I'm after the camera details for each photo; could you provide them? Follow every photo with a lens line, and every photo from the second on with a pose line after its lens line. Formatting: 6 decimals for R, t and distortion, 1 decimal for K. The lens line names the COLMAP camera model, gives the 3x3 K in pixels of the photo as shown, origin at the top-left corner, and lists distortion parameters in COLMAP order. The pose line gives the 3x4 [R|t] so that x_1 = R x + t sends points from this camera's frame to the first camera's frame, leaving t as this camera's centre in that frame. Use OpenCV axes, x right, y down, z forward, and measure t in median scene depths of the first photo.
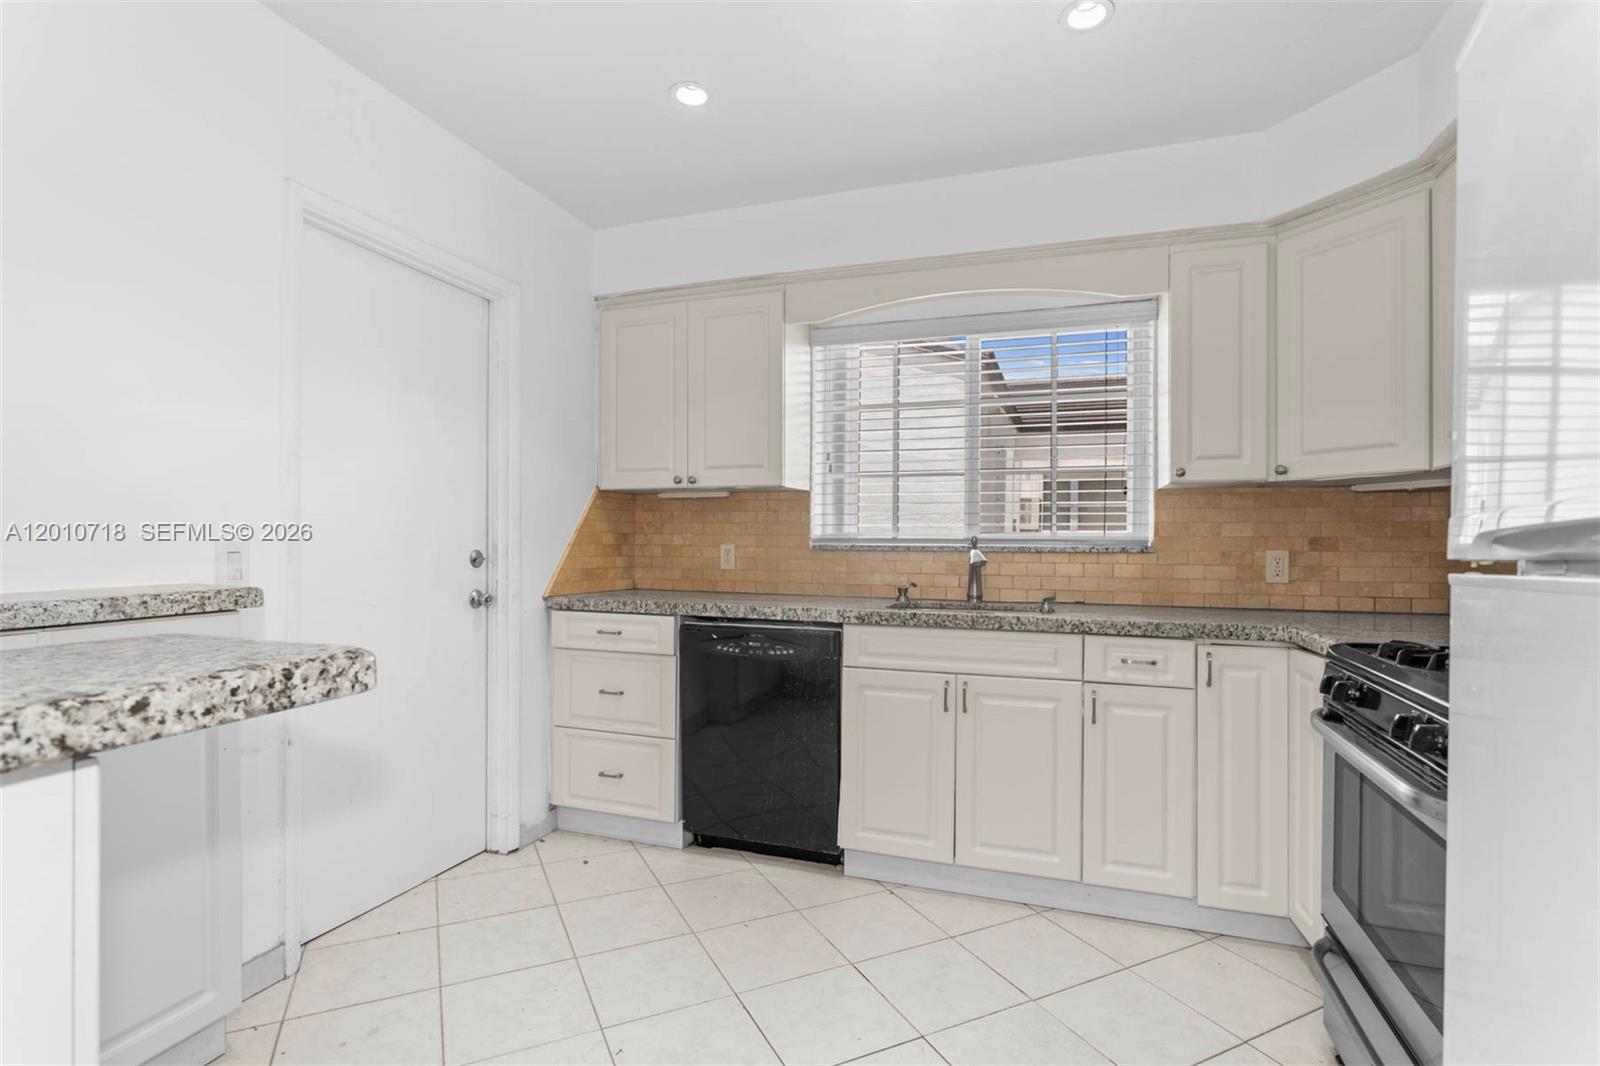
lens RADIAL K [[783.5, 0, 796.4], [0, 783.5, 543.7], [0, 0, 1]] dist [-0.001464, 0.000058]
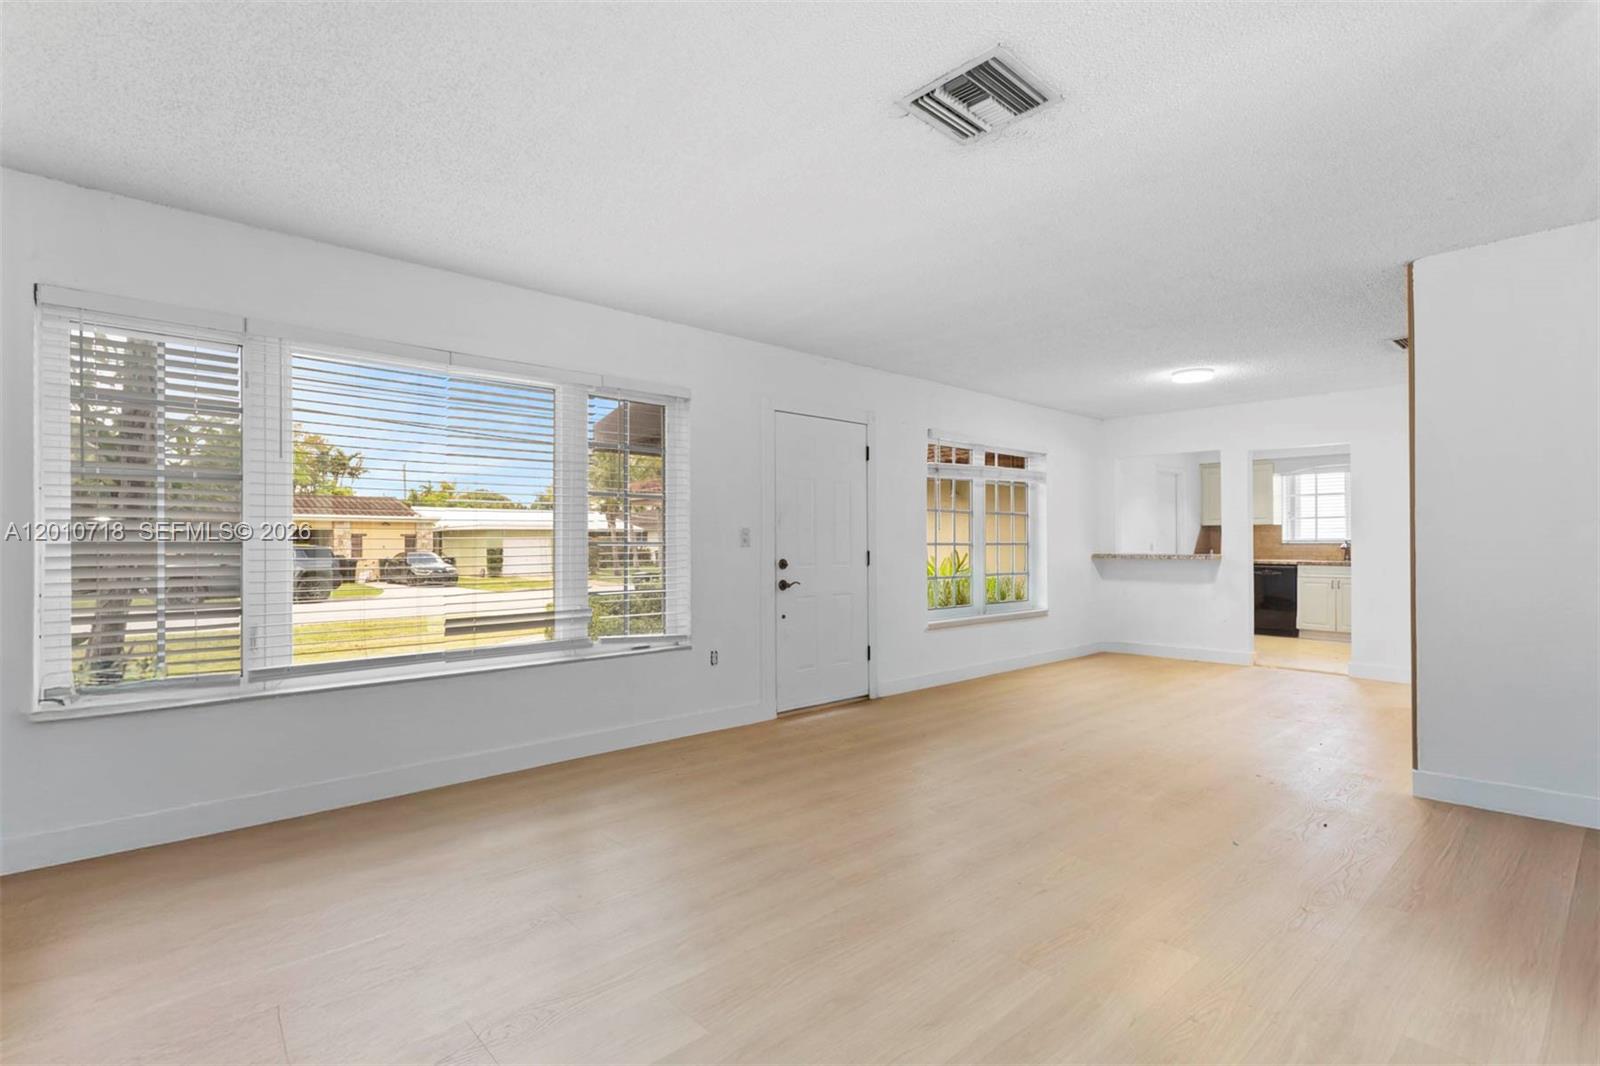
lens RADIAL K [[765.8, 0, 805.7], [0, 765.8, 540.6], [0, 0, 1]] dist [-0.002662, -0.000332]
pose [[0.886244, -0.010584, -0.463098, -0.293493], [0.008600, 0.999943, -0.006394, -0.006039], [0.463140, 0.001684, 0.886284, -2.929071]]
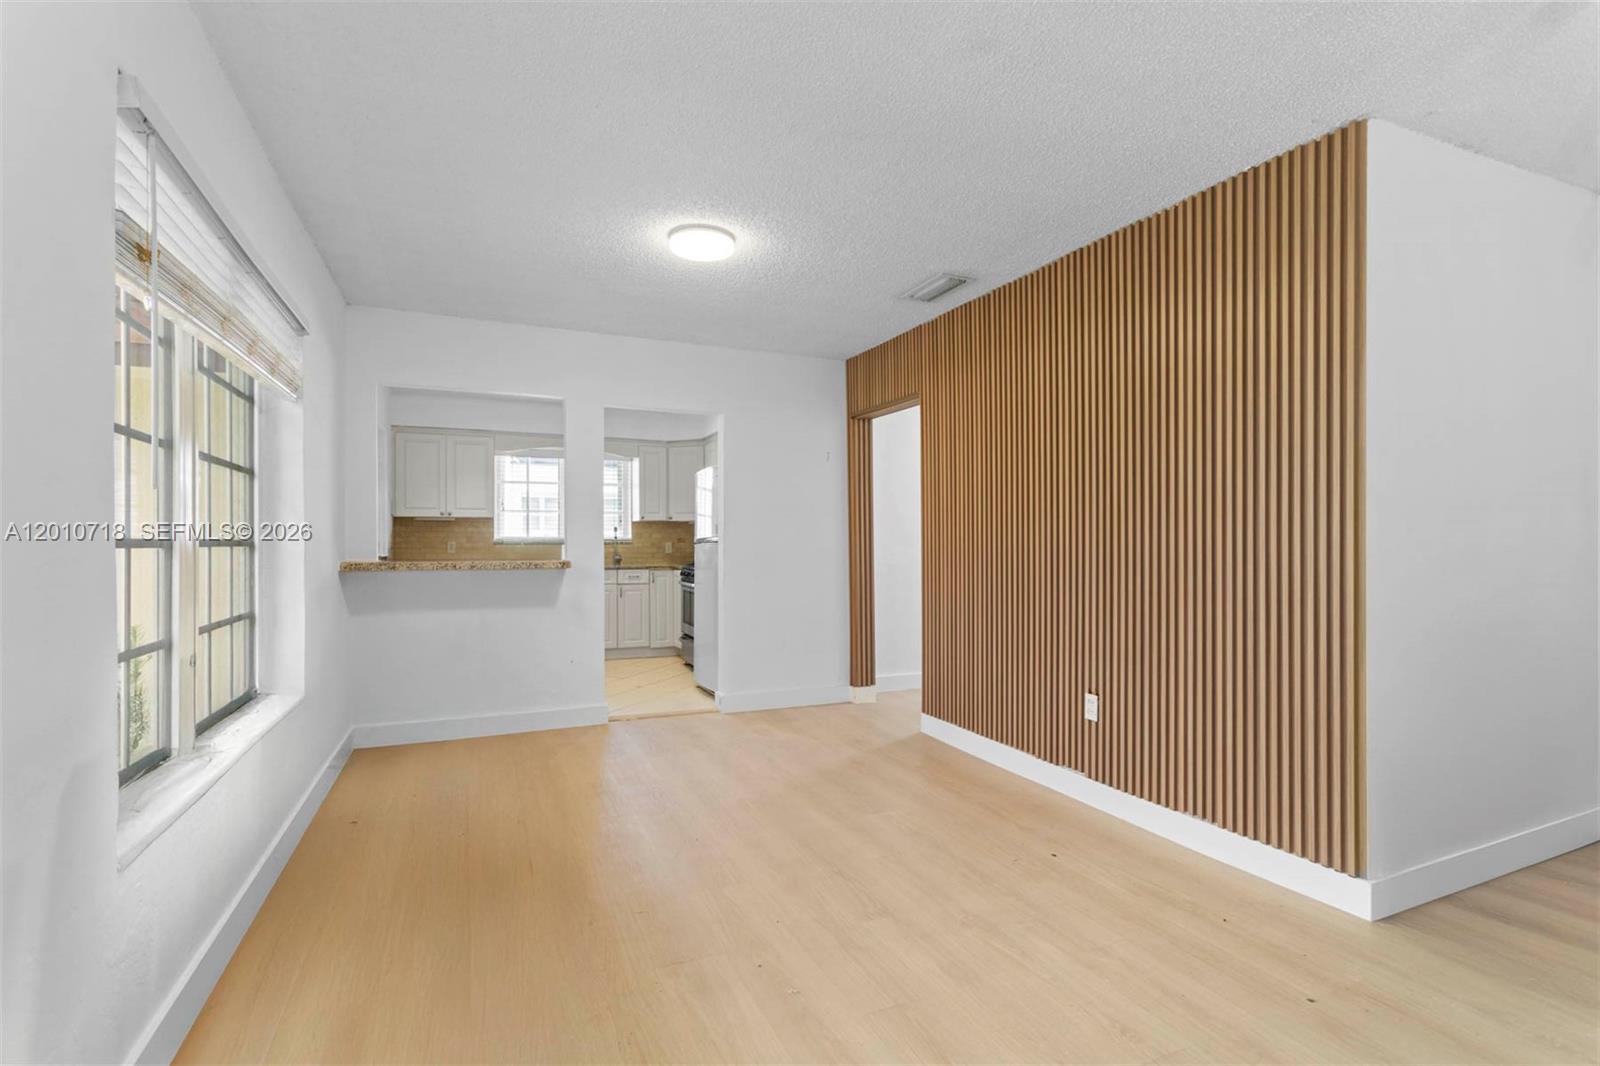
lens RADIAL K [[765.8, 0, 801.7], [0, 765.8, 536.5], [0, 0, 1]] dist [-0.002662, -0.000332]
pose [[0.728380, -0.005700, 0.685150, -1.042094], [0.003680, 0.999984, 0.004407, -0.024240], [-0.685164, -0.000689, 0.728389, -1.517984]]
